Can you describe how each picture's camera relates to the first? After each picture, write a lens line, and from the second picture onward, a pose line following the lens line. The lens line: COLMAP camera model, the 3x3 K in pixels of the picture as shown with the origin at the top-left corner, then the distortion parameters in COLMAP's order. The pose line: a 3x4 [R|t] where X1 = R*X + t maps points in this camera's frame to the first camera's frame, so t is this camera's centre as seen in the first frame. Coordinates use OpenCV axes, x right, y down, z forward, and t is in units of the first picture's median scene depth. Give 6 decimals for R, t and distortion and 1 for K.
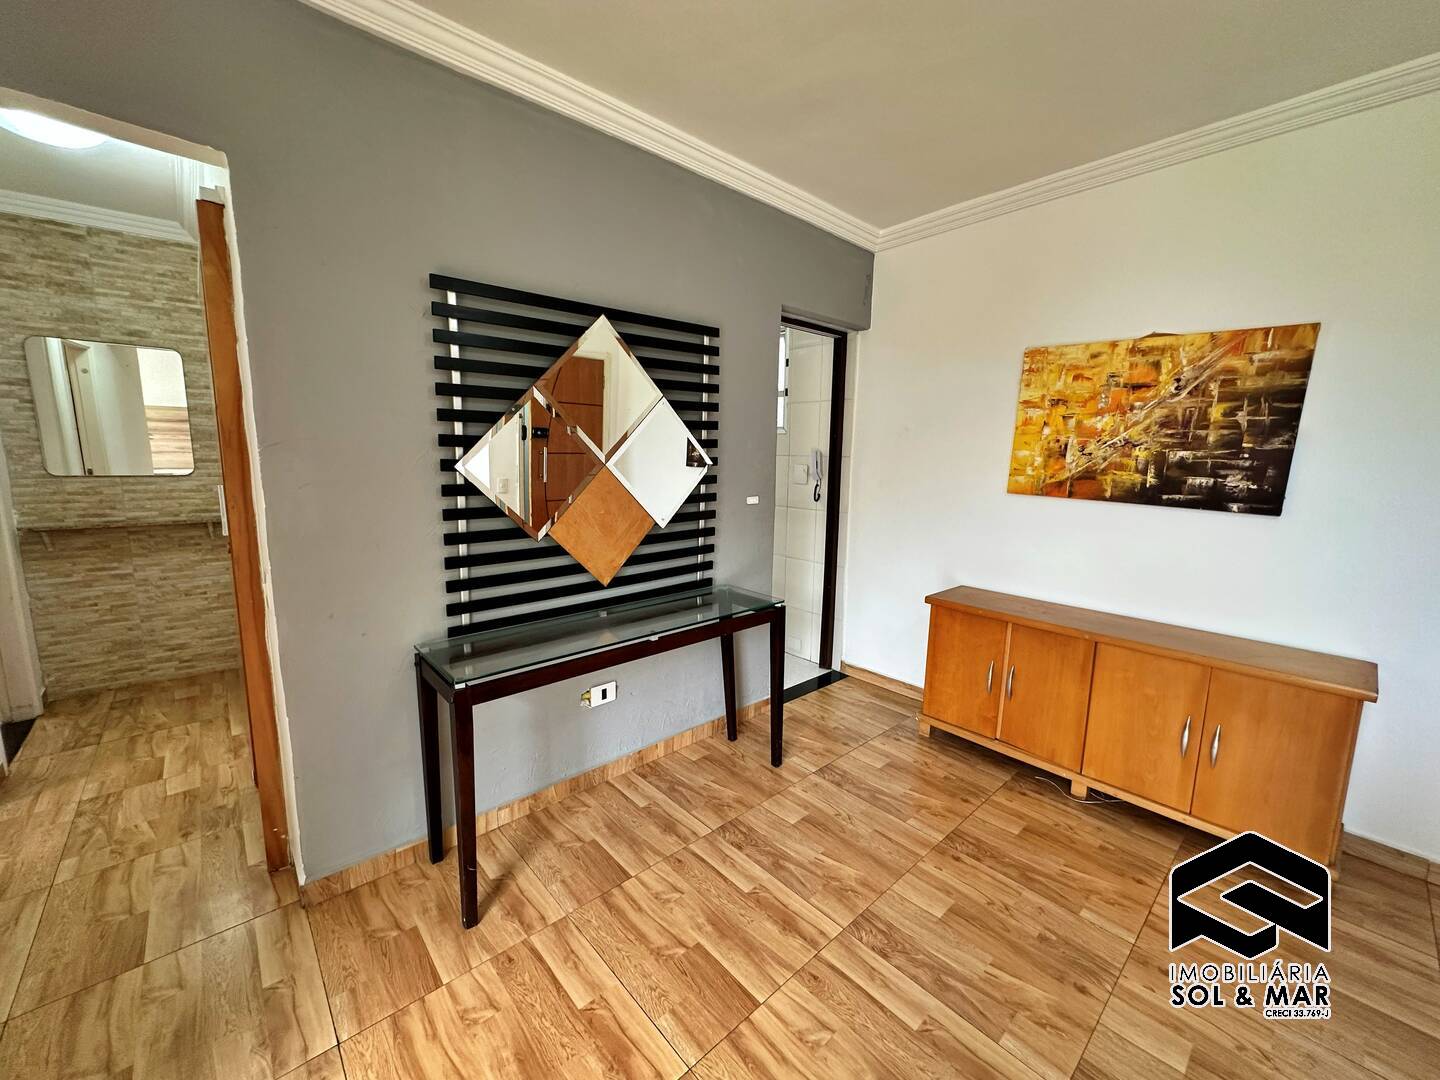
lens RADIAL K [[572.9, 0, 718.9], [0, 572.9, 540.1], [0, 0, 1]] dist [-0.003138, 0.000858]
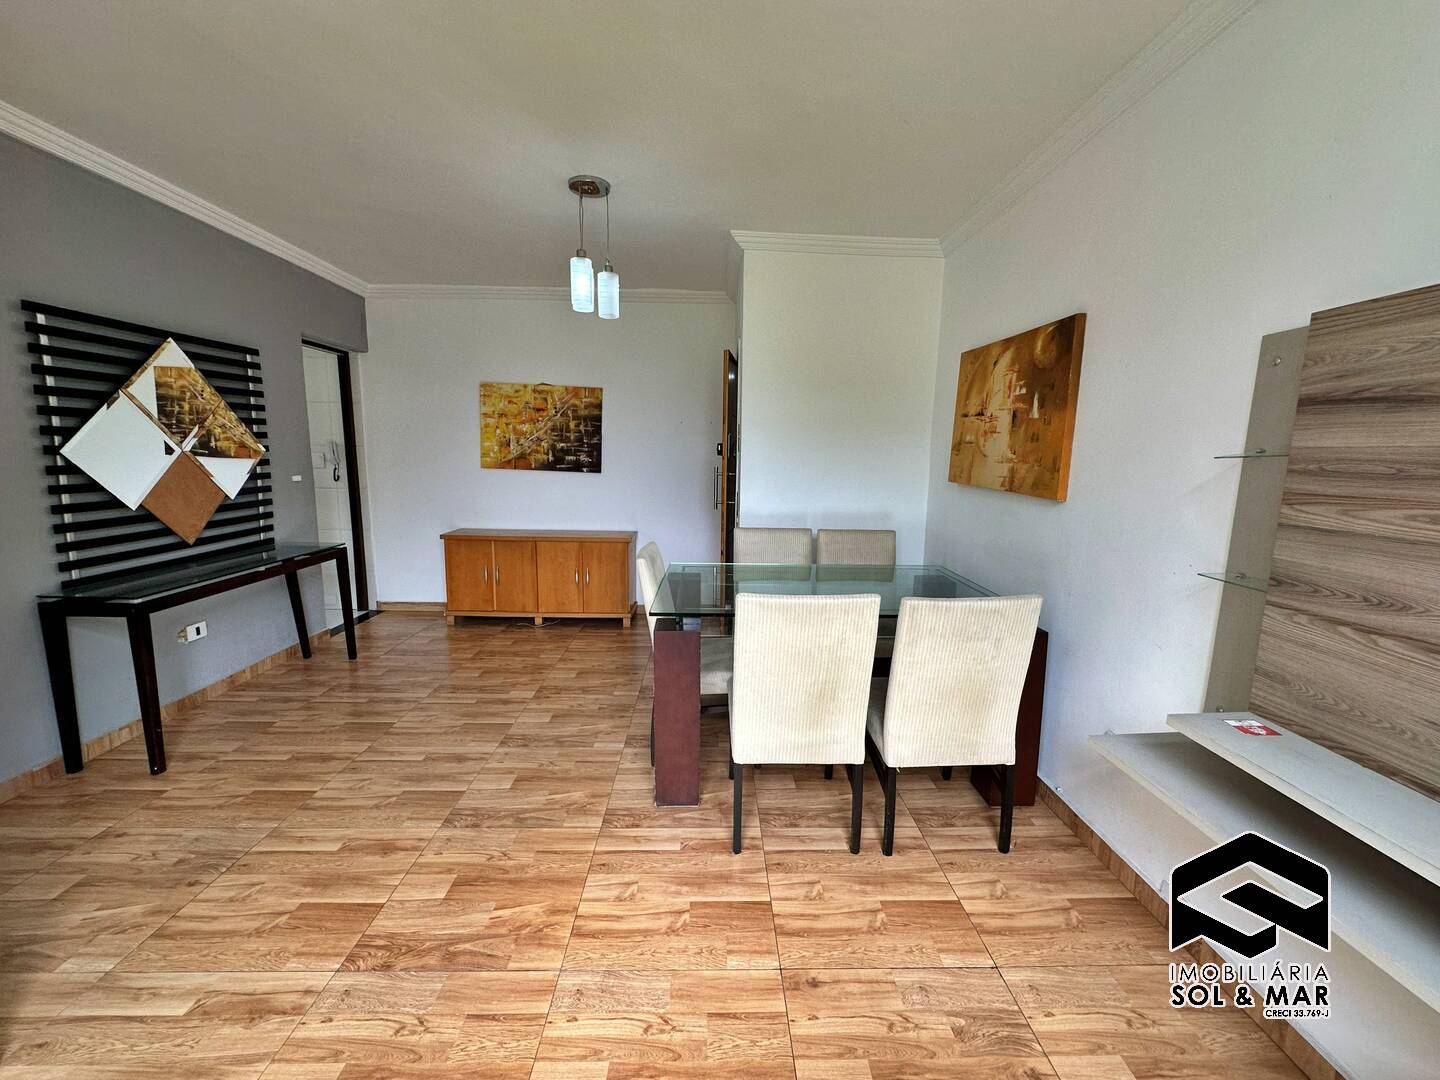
lens RADIAL K [[572.9, 0, 720.6], [0, 572.9, 541.3], [0, 0, 1]] dist [-0.003138, 0.000858]
pose [[0.652000, -0.120311, 0.748613, -0.405509], [0.108193, 0.991990, 0.065194, 0.123848], [-0.750460, 0.038488, 0.659794, -0.790324]]
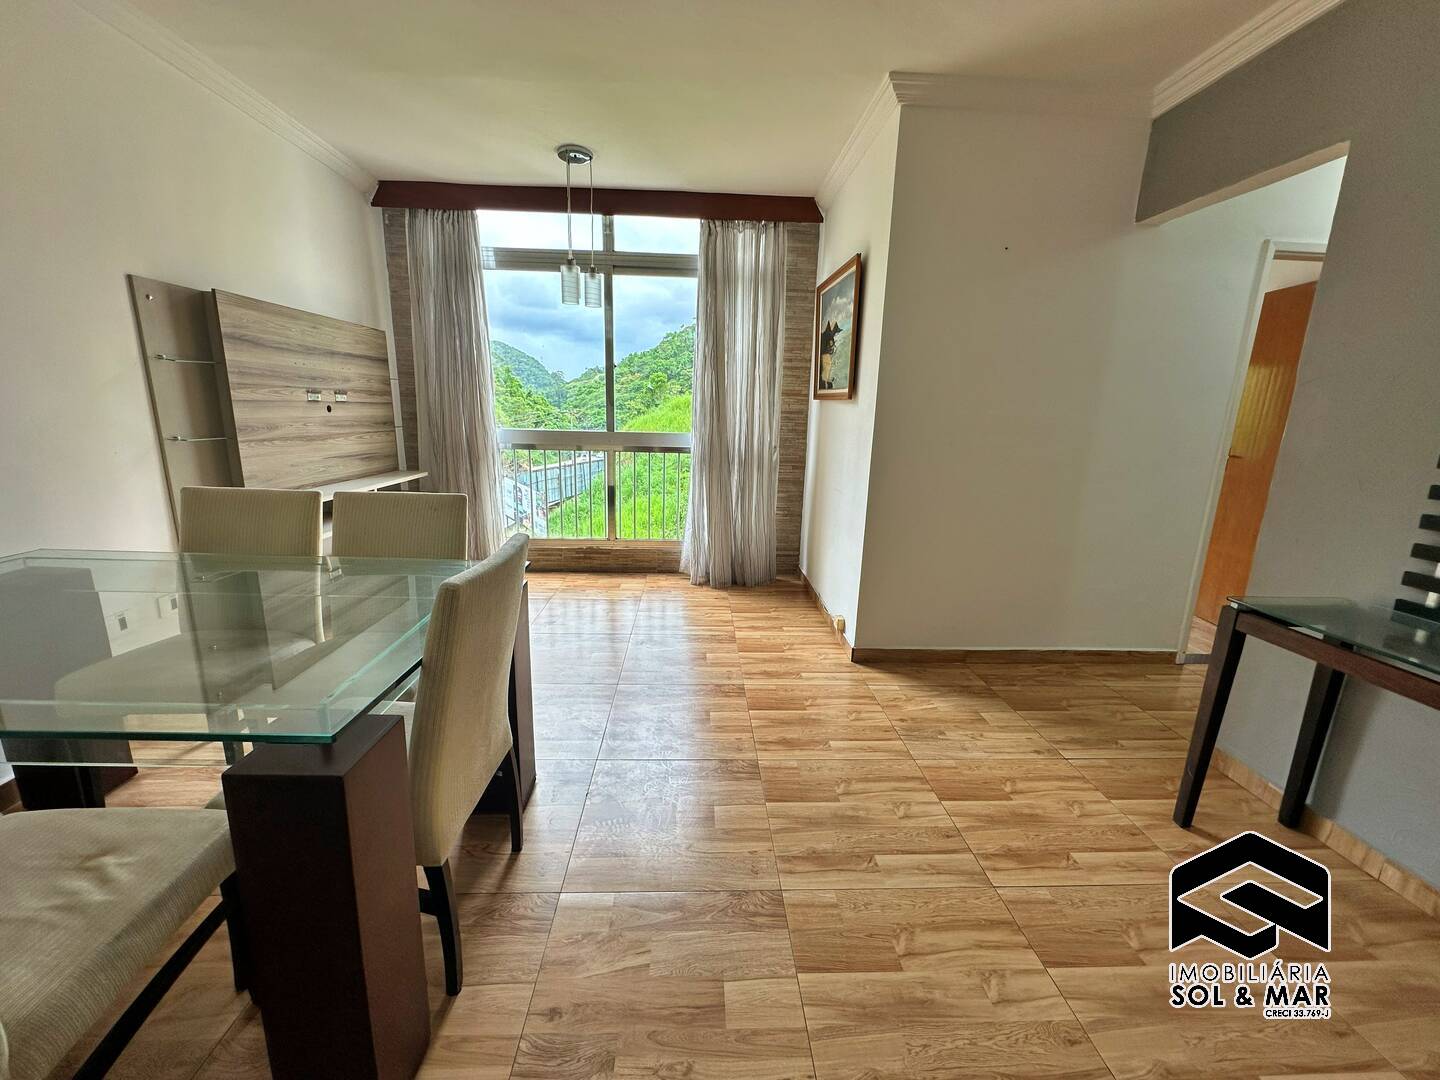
lens RADIAL K [[572.9, 0, 720.2], [0, 572.9, 540.6], [0, 0, 1]] dist [-0.003138, 0.000858]
pose [[-0.634492, 0.139863, -0.760170, 0.682041], [-0.154154, 0.940835, 0.301771, -0.021212], [0.757401, 0.308654, -0.575393, 0.622607]]
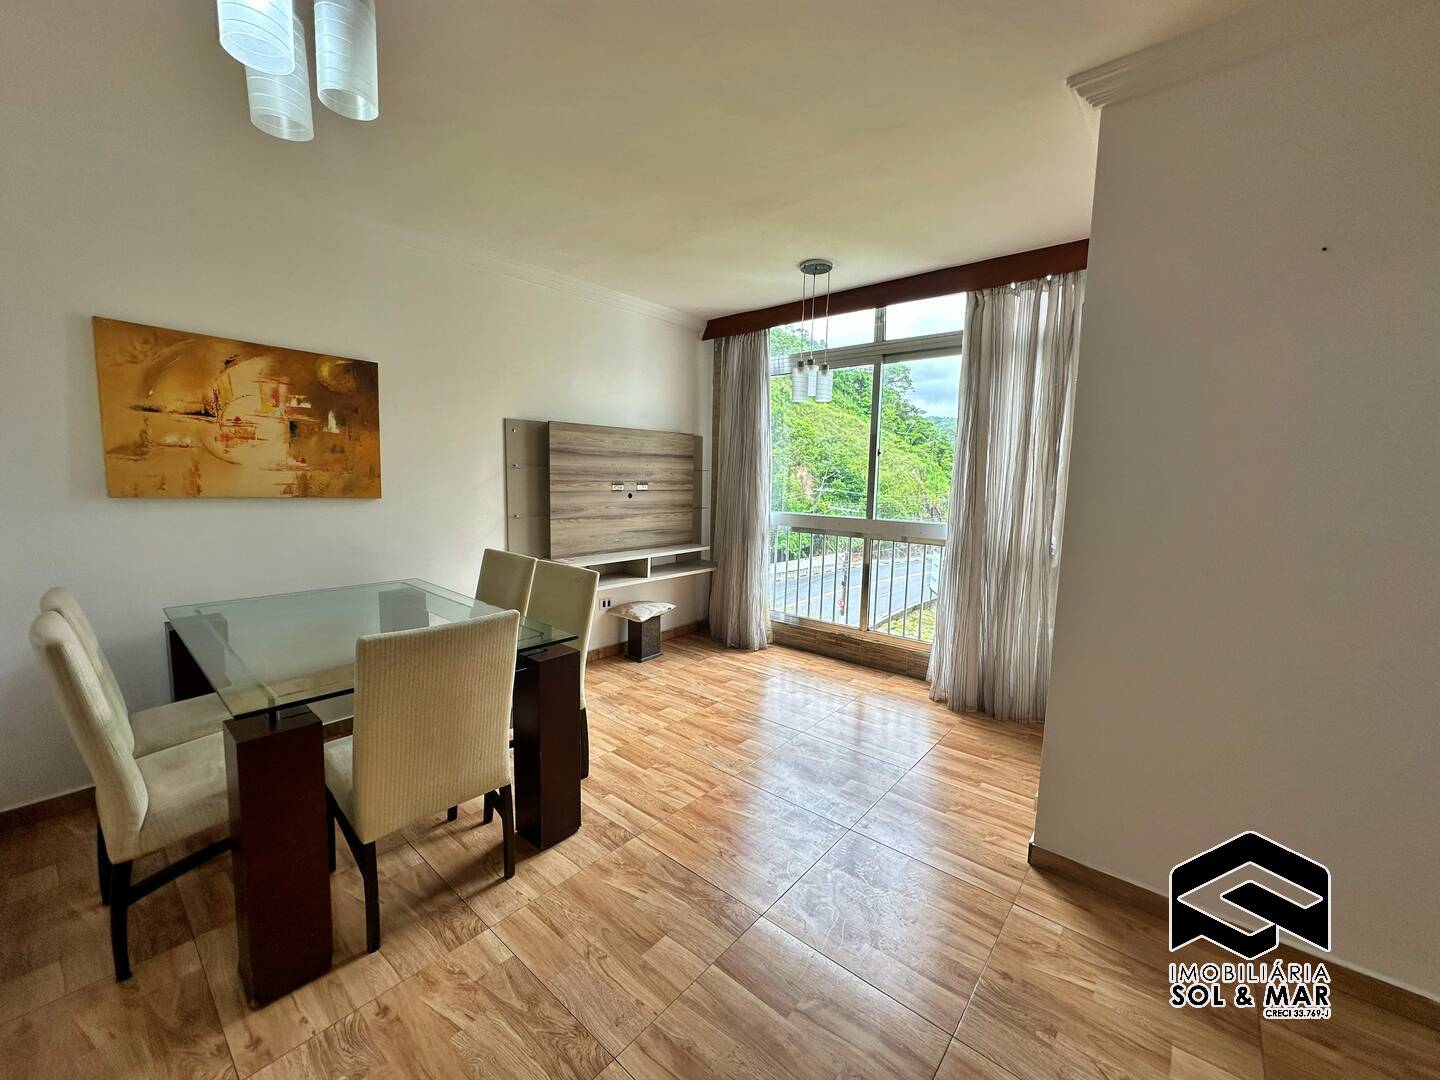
lens RADIAL K [[572.9, 0, 719.7], [0, 572.9, 540.7], [0, 0, 1]] dist [-0.003138, 0.000858]
pose [[-0.990261, -0.019920, -0.137792, 0.136045], [-0.056059, 0.962983, 0.263667, -0.125432], [0.127439, 0.268824, -0.954721, 0.864084]]
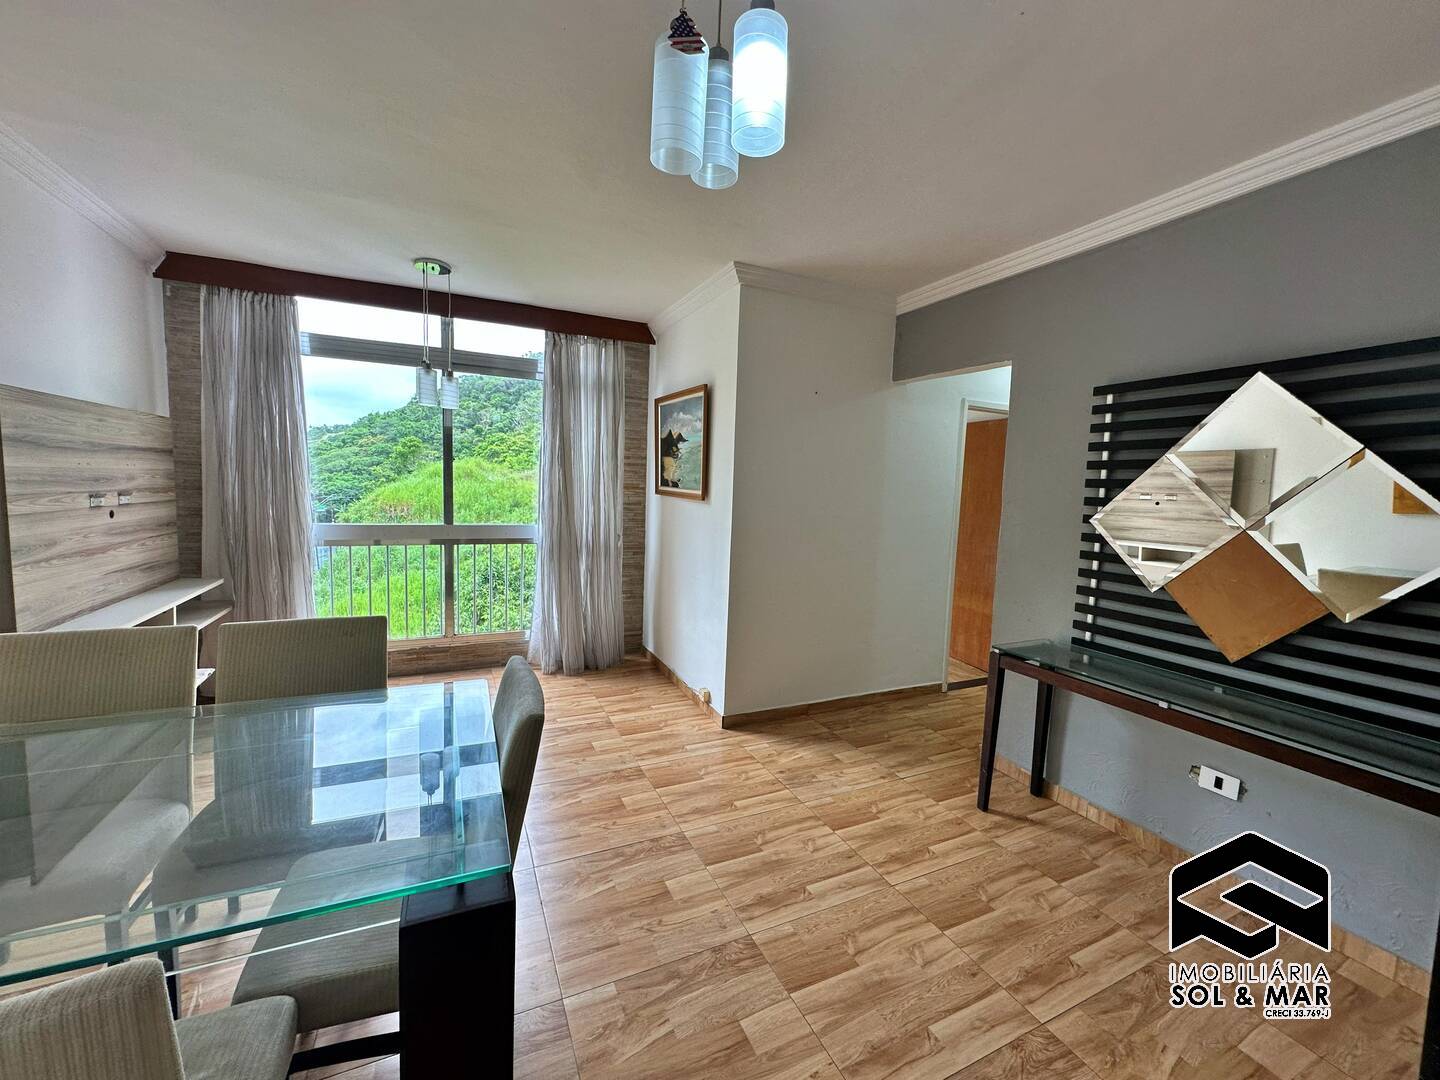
lens RADIAL K [[572.9, 0, 720.4], [0, 572.9, 540.4], [0, 0, 1]] dist [-0.003138, 0.000858]
pose [[-0.288485, 0.067529, -0.955100, 0.935342], [-0.185068, 0.974767, 0.124819, -0.075391], [0.939429, 0.212767, -0.268708, 0.466732]]
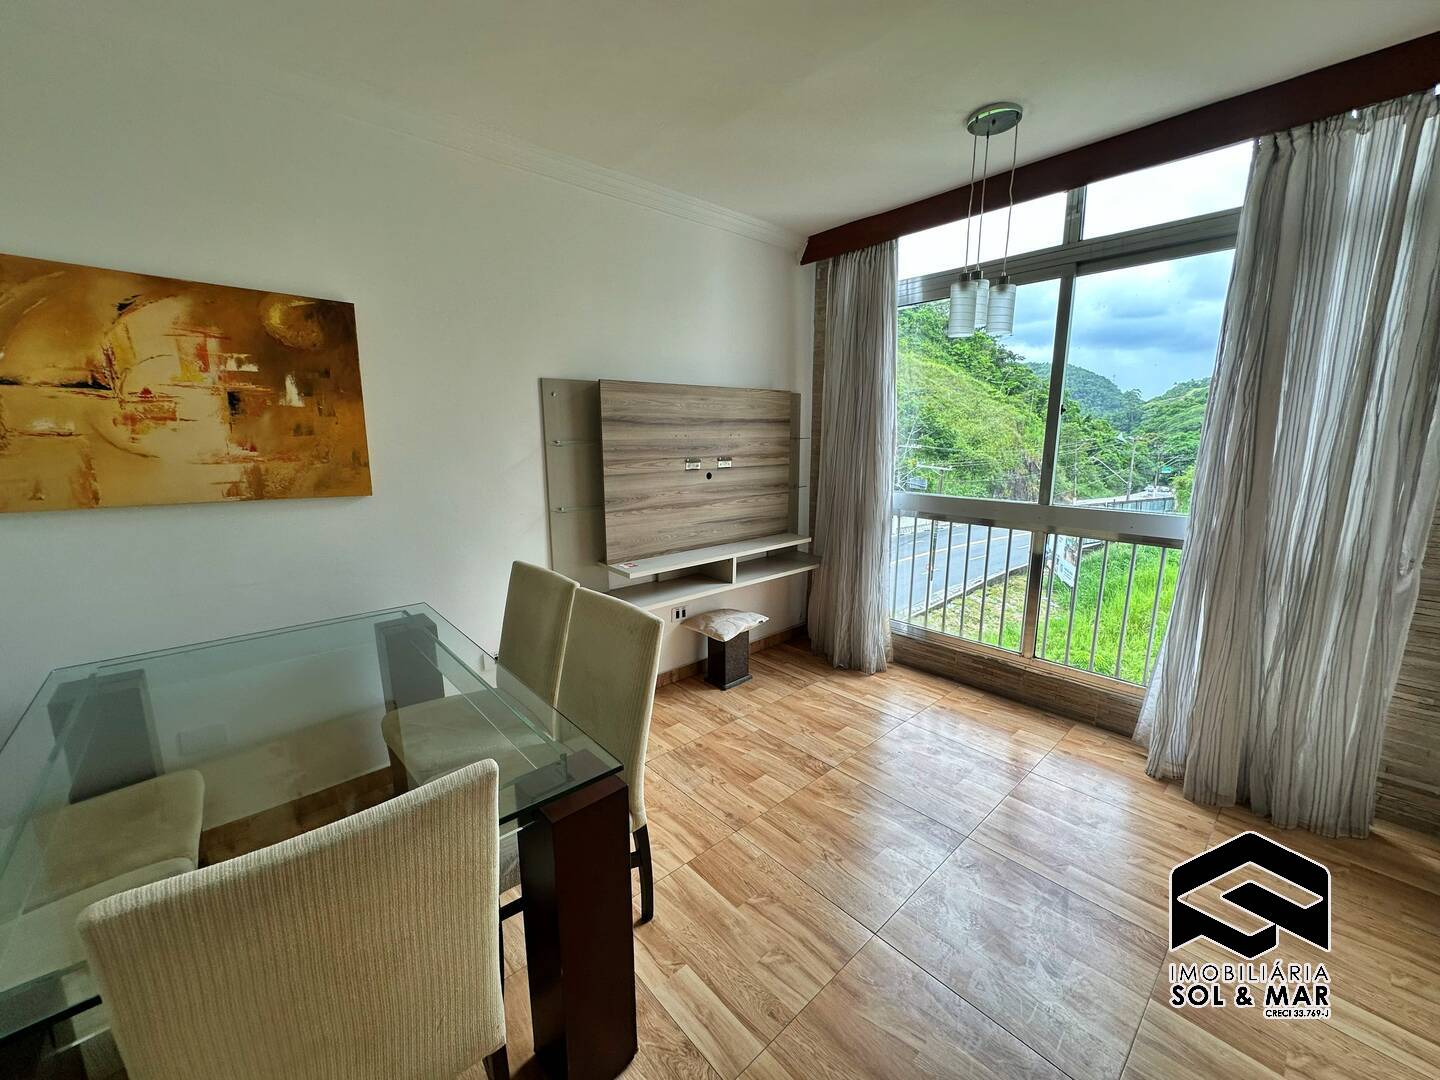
lens RADIAL K [[572.9, 0, 719.6], [0, 572.9, 541.0], [0, 0, 1]] dist [-0.003138, 0.000858]
pose [[-0.999921, -0.011445, -0.005147, 0.150619], [-0.012510, 0.941524, 0.336713, -0.084678], [0.000993, 0.336751, -0.941593, 0.392590]]
